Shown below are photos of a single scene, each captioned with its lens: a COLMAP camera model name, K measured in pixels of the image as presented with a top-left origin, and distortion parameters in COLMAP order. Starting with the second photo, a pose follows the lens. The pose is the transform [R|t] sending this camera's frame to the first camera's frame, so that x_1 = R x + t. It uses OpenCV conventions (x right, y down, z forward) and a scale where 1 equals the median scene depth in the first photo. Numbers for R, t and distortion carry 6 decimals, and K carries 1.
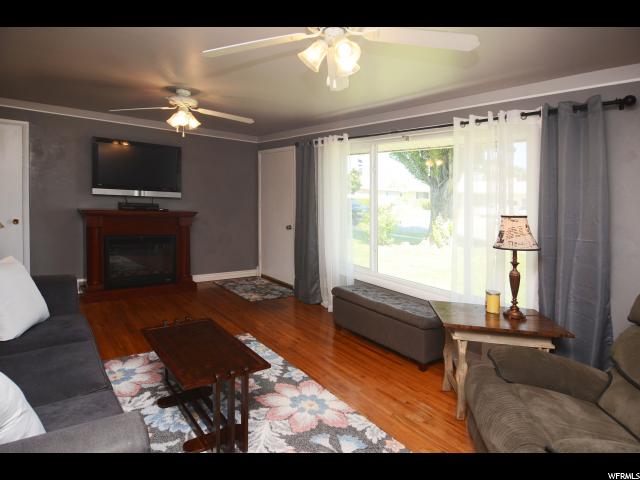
lens RADIAL K [[358.7, 0, 320.0], [0, 358.7, 240.0], [0, 0, 1]] dist [0.002395, 0.000061]
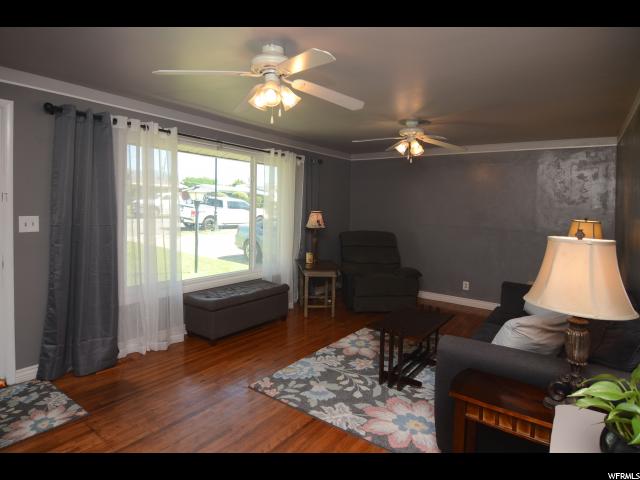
lens RADIAL K [[340.9, 0, 320.0], [0, 340.9, 240.0], [0, 0, 1]] dist [-0.002076, -0.000179]
pose [[-0.241516, -0.140186, 0.960218, -1.107174], [0.086818, 0.982421, 0.165265, -0.191061], [-0.966505, 0.123279, -0.225099, 1.207187]]
